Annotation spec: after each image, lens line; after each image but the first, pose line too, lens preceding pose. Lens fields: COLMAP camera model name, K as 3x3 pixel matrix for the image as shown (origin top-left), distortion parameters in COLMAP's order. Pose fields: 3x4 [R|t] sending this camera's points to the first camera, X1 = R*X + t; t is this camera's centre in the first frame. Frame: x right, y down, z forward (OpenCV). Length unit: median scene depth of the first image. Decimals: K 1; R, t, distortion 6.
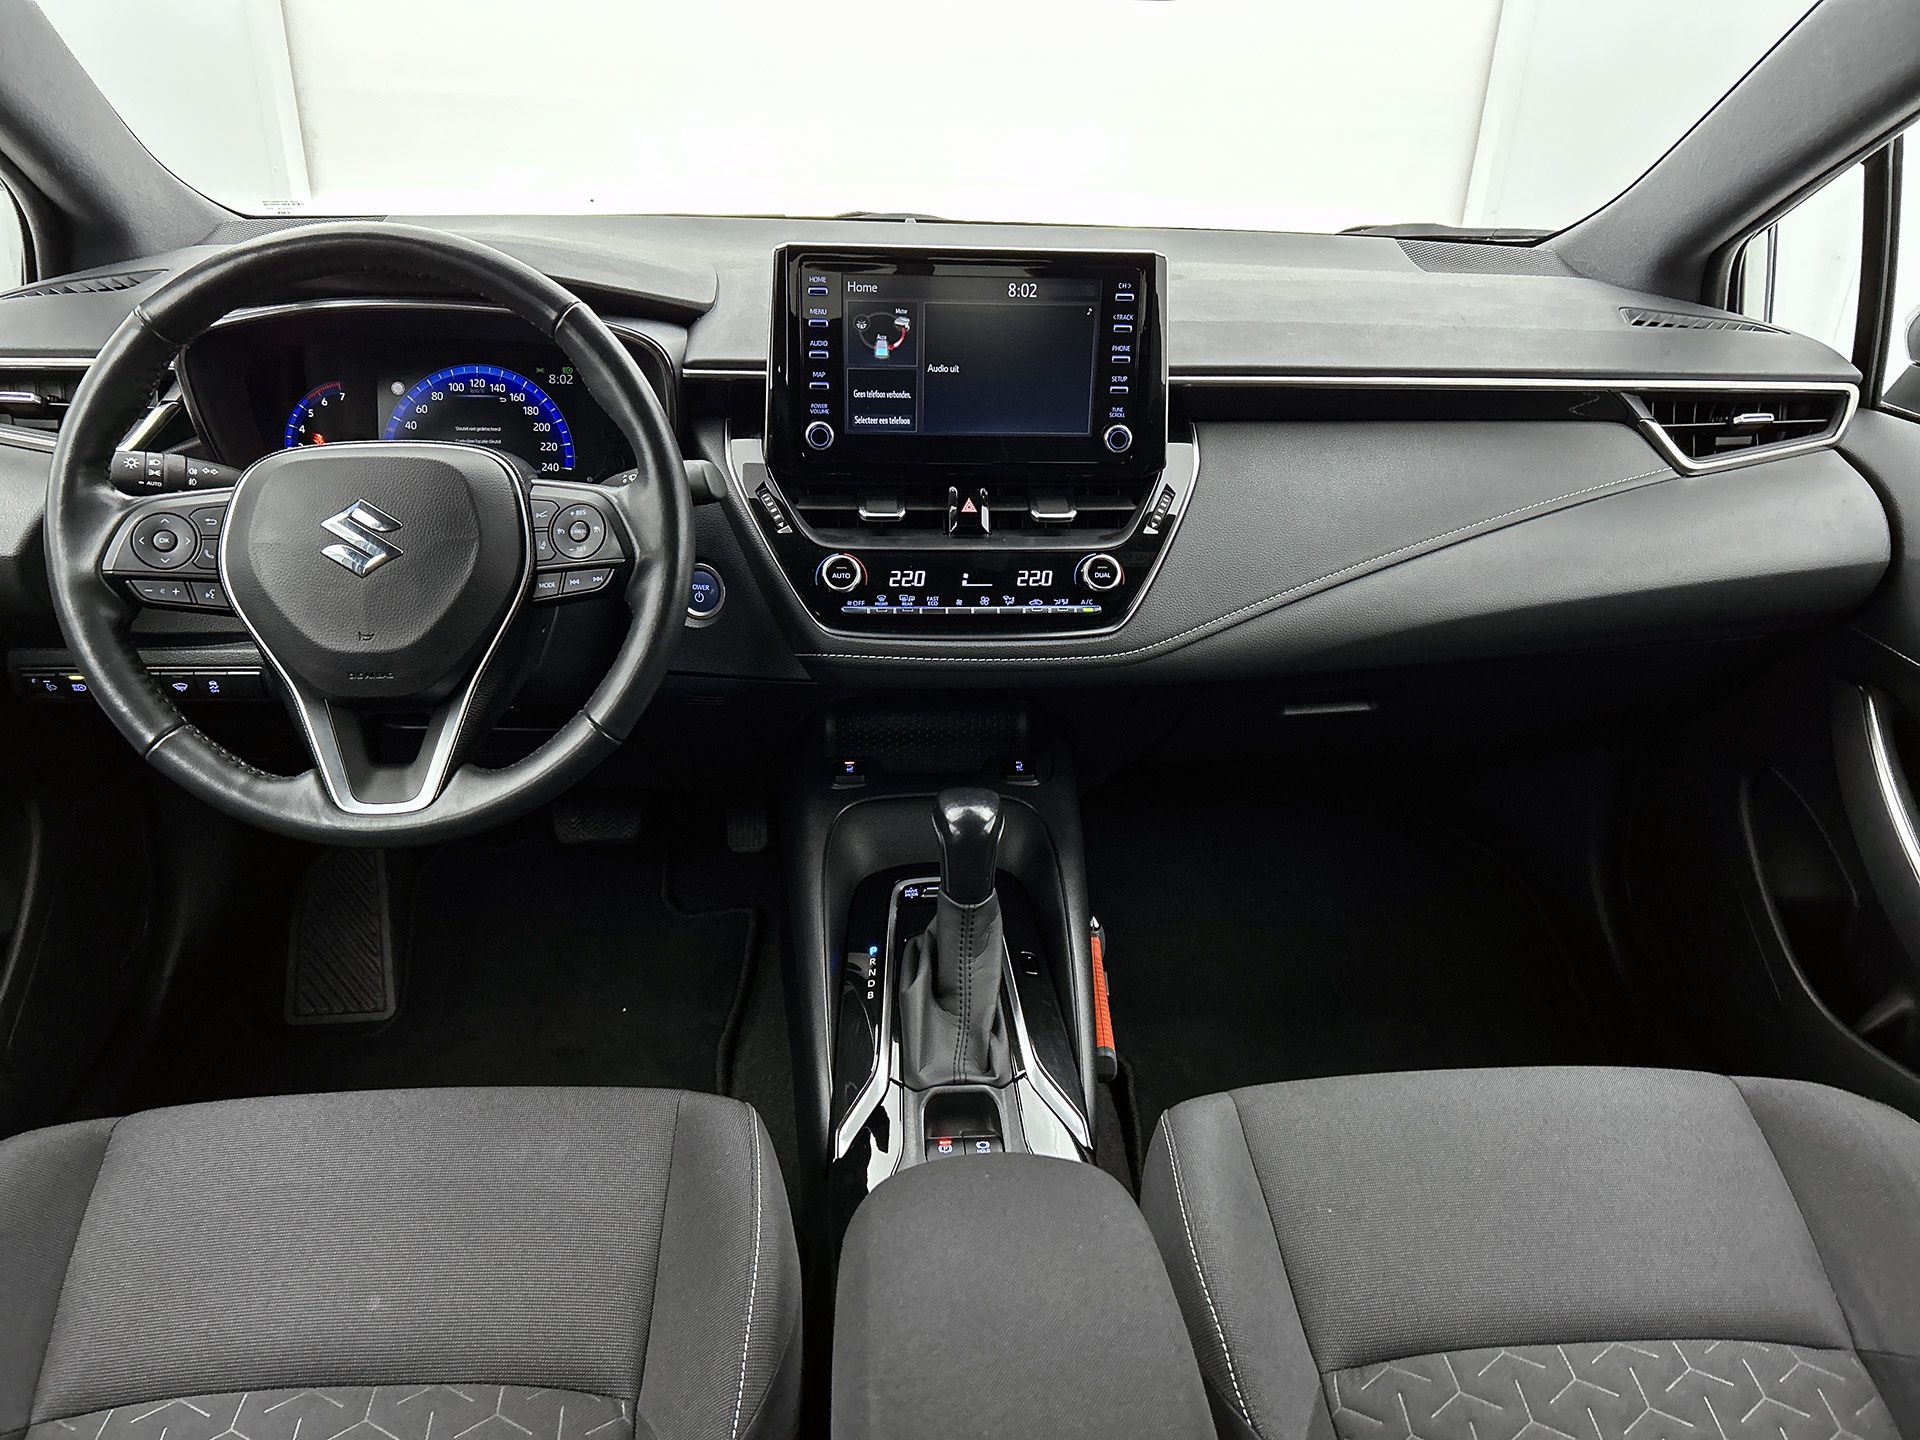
lens RADIAL K [[1469.9, 0, 960.0], [0, 1469.9, 720.0], [0, 0, 1]] dist [0.013385, -0.006015]
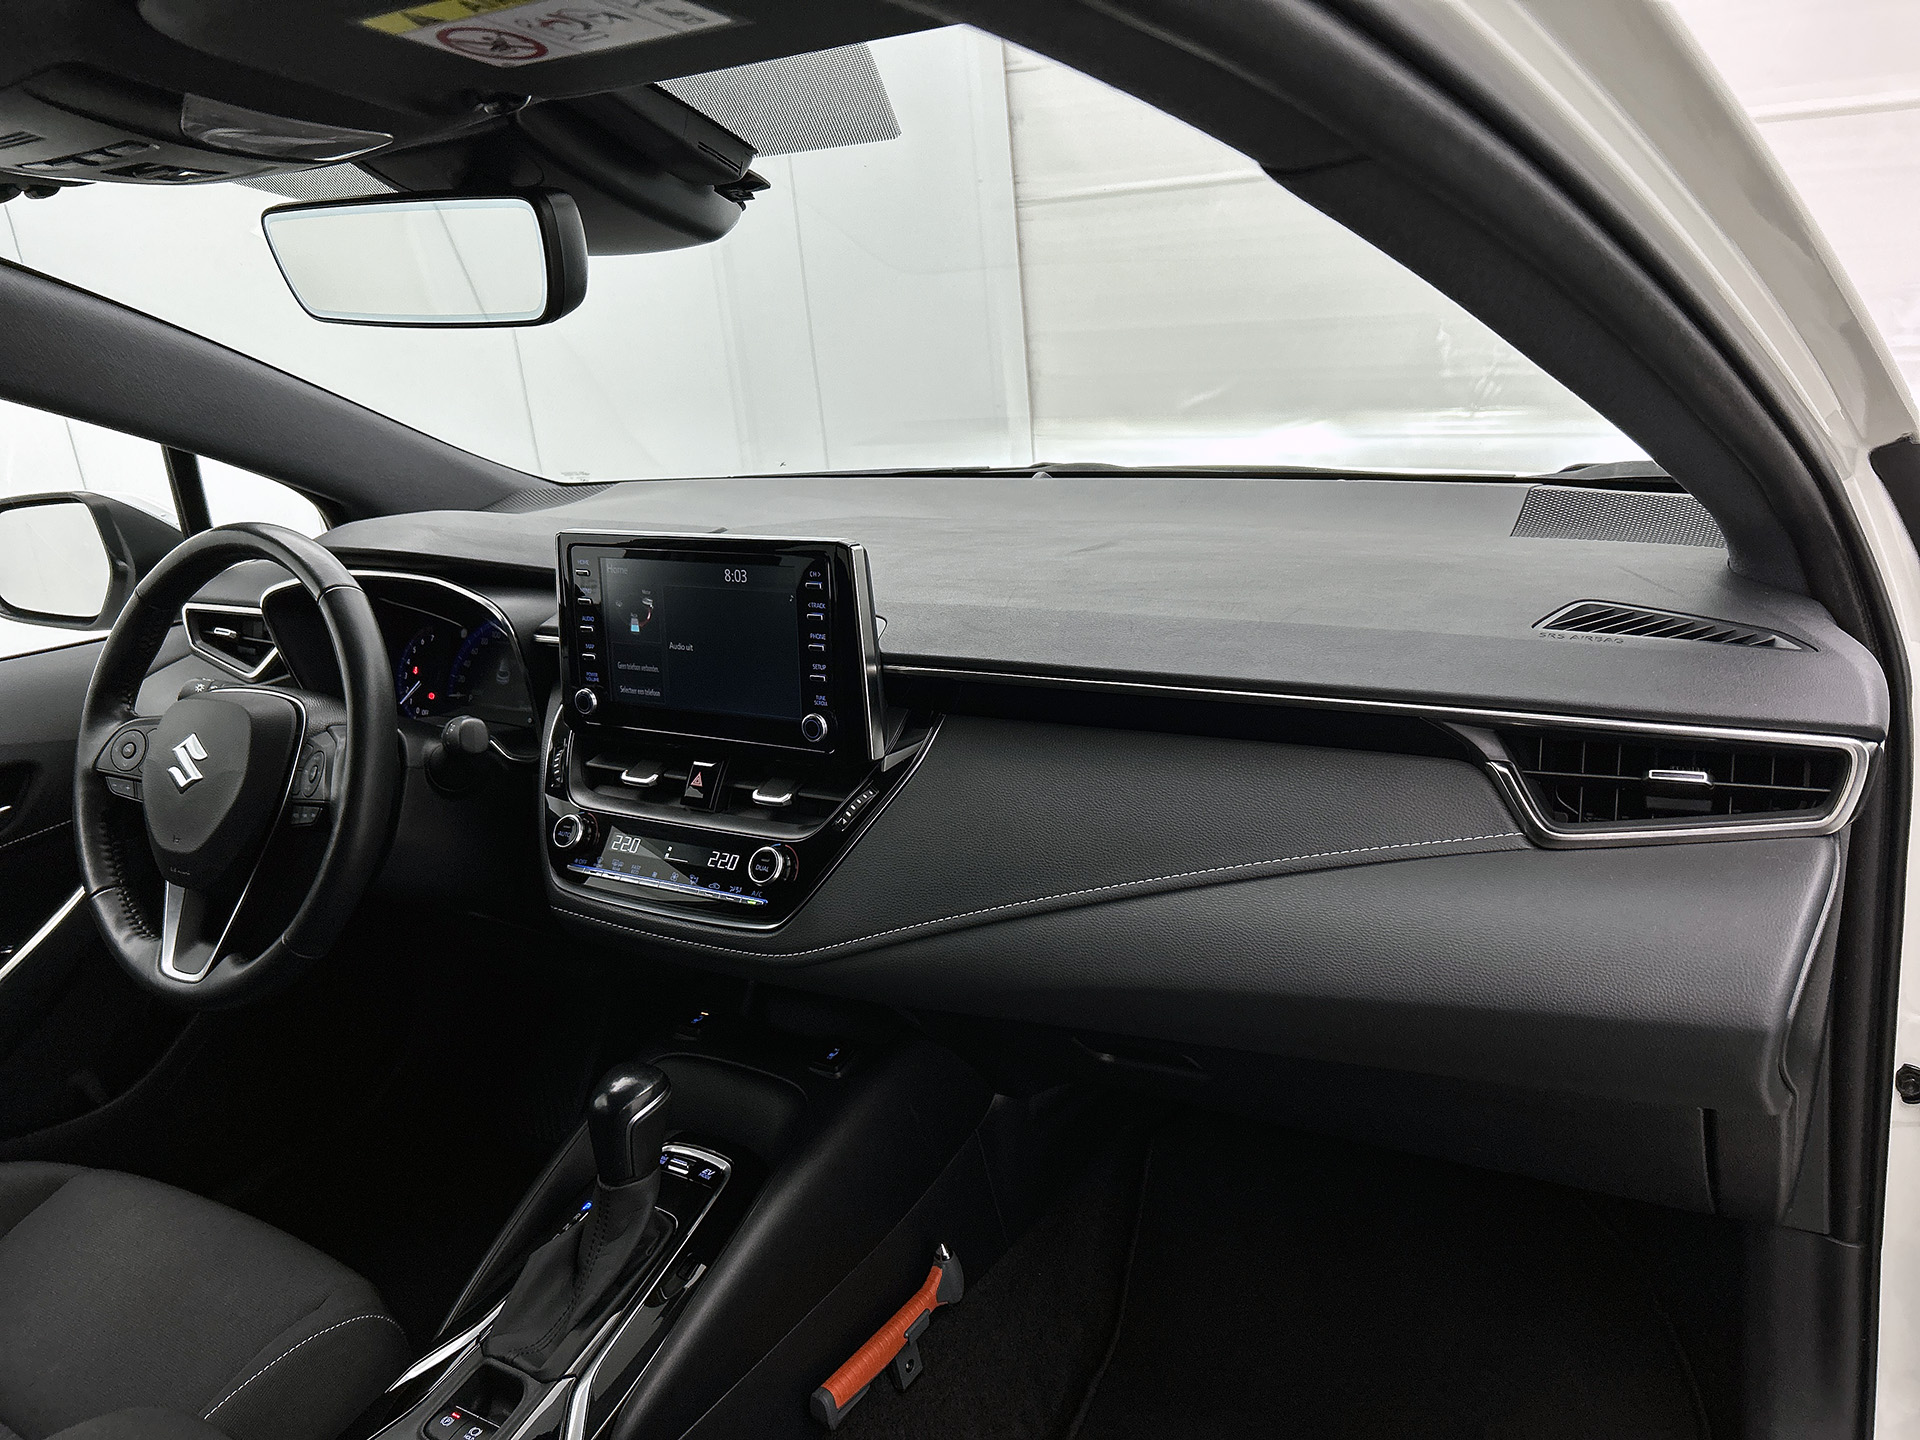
lens RADIAL K [[1508.2, 0, 941.8], [0, 1508.2, 719.1], [0, 0, 1]] dist [0.018043, -0.009986]
pose [[0.791618, 0.083746, -0.605250, 0.807356], [-0.160457, 0.984290, -0.073672, -0.146067], [0.589572, 0.155436, 0.792619, 0.288843]]
